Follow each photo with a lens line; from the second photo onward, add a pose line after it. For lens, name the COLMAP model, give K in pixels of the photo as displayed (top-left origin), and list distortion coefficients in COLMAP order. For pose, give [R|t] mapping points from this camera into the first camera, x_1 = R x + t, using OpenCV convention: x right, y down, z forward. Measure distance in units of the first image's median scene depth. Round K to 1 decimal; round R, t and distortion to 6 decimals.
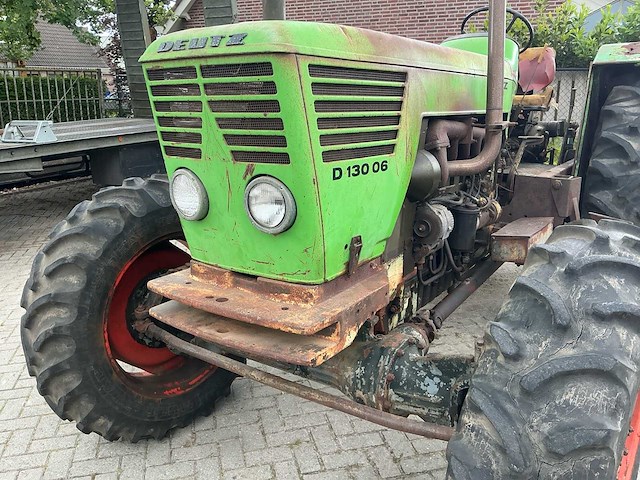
lens RADIAL K [[532.1, 0, 320.0], [0, 532.1, 240.0], [0, 0, 1]] dist [0.132097, -0.279255]
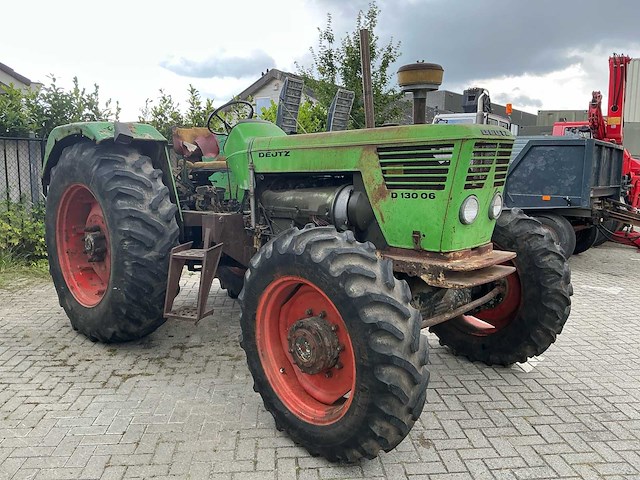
lens RADIAL K [[532.1, 0, 320.0], [0, 532.1, 240.0], [0, 0, 1]] dist [0.132097, -0.279255]
pose [[0.145859, -0.131827, 0.980483, -2.113513], [0.255552, 0.962466, 0.091388, -0.281816], [-0.955729, 0.237234, 0.174073, 1.193053]]
